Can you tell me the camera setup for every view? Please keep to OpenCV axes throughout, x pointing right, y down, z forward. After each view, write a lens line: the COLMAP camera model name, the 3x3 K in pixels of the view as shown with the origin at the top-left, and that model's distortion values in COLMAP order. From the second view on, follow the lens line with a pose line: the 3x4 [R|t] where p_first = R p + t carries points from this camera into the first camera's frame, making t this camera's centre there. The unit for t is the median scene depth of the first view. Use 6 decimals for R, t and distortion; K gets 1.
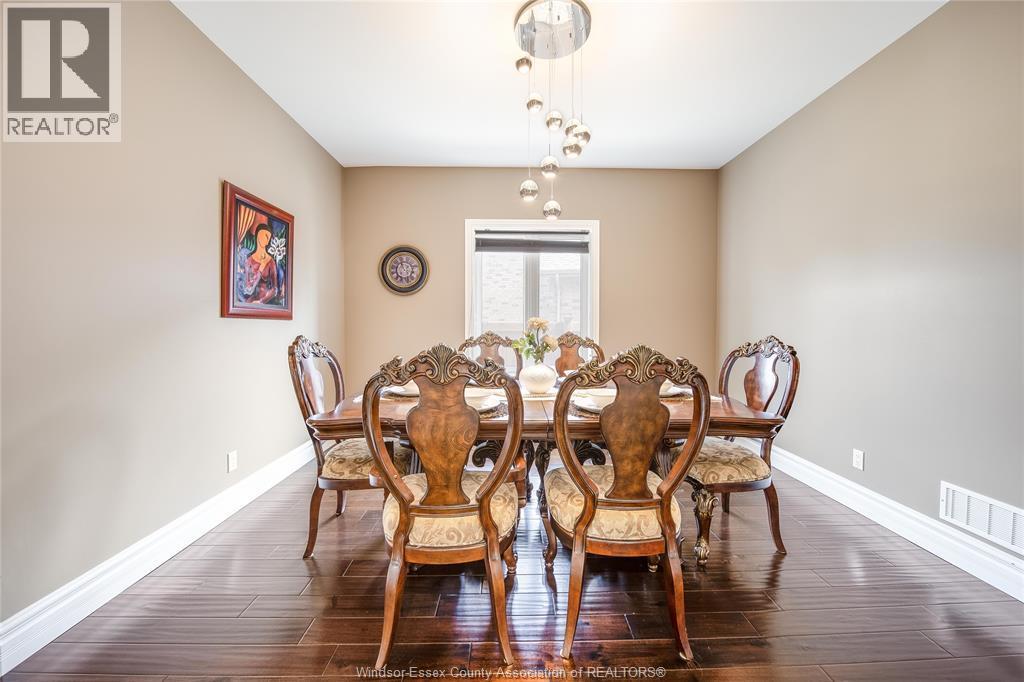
lens RADIAL K [[364.8, 0, 512.4], [0, 364.8, 334.4], [0, 0, 1]] dist [0.000763, 0.000037]
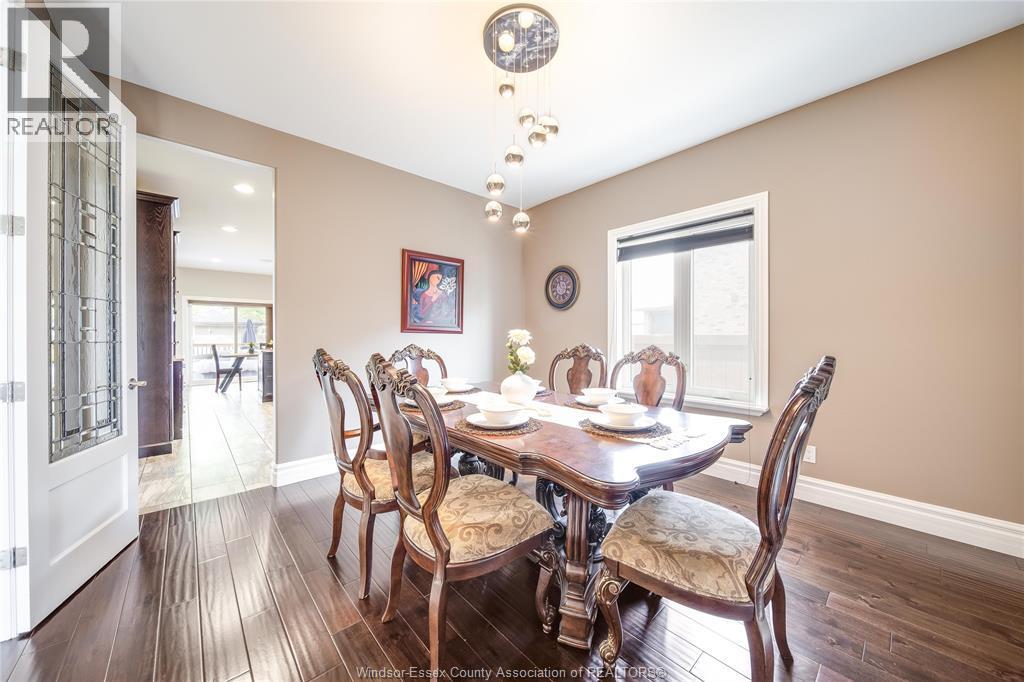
lens RADIAL K [[364.8, 0, 530.6], [0, 364.8, 340.9], [0, 0, 1]] dist [0.000763, 0.000037]
pose [[0.675430, 0.006810, -0.737392, 0.458020], [-0.021857, 0.999703, -0.010789, -0.002350], [0.737100, 0.023404, 0.675378, 0.187178]]
